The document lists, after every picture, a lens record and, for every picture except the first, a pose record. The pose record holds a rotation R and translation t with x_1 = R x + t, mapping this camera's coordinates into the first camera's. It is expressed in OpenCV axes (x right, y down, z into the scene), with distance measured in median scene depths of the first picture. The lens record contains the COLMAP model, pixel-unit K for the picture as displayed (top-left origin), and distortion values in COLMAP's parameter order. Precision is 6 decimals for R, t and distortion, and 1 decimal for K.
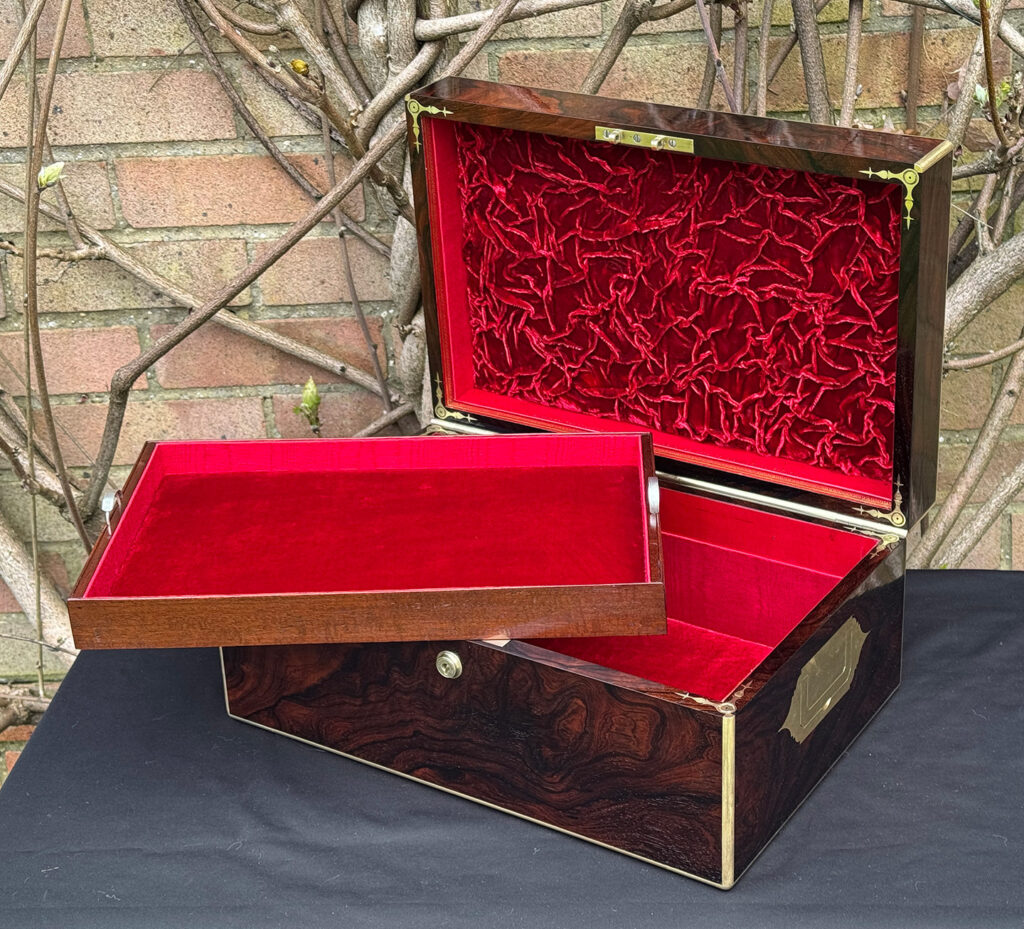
lens RADIAL K [[1906.6, 0, 606.2], [0, 1906.6, 414.3], [0, 0, 1]] dist [0.114454, -0.035096]
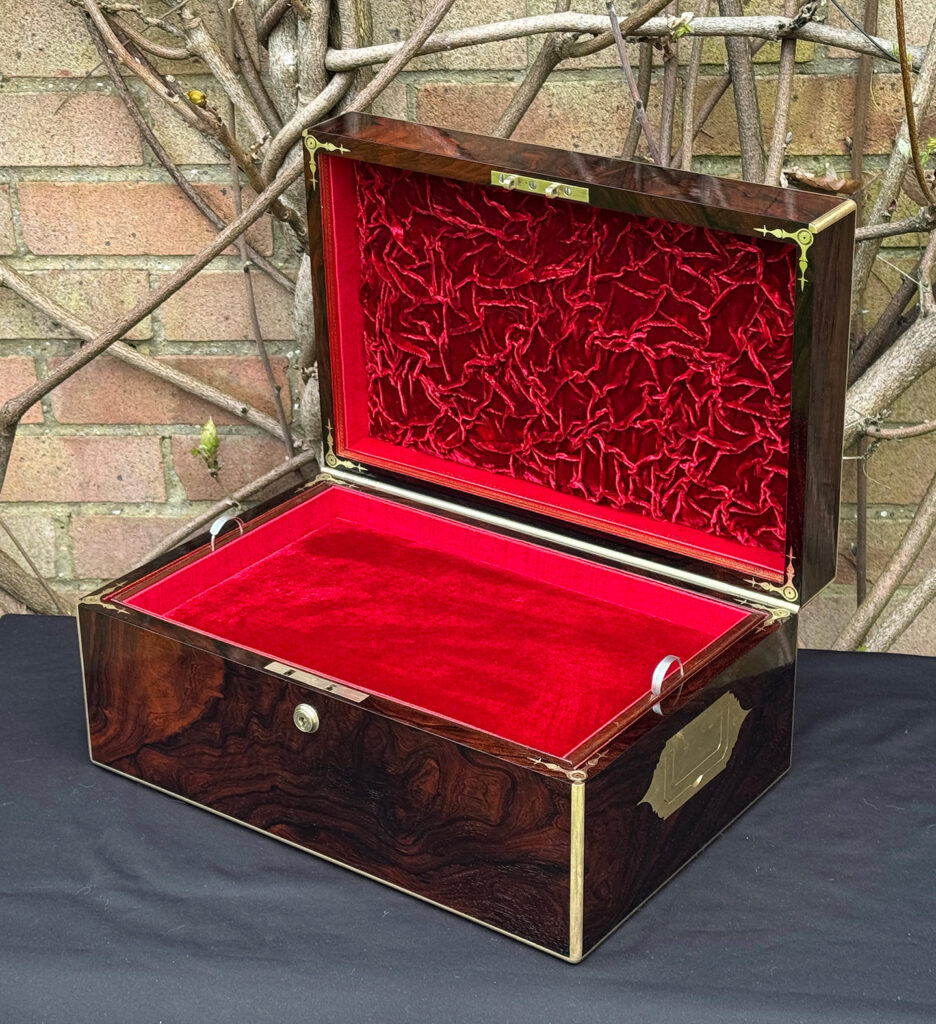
lens RADIAL K [[2226.2, 0, 456.8], [0, 2226.2, 454.9], [0, 0, 1]] dist [0.054220, 0.590662]
pose [[0.996052, 0.043143, -0.077588, 0.054719], [-0.043650, 0.999035, -0.004853, -0.001097], [0.077304, 0.008221, 0.996974, -0.092976]]
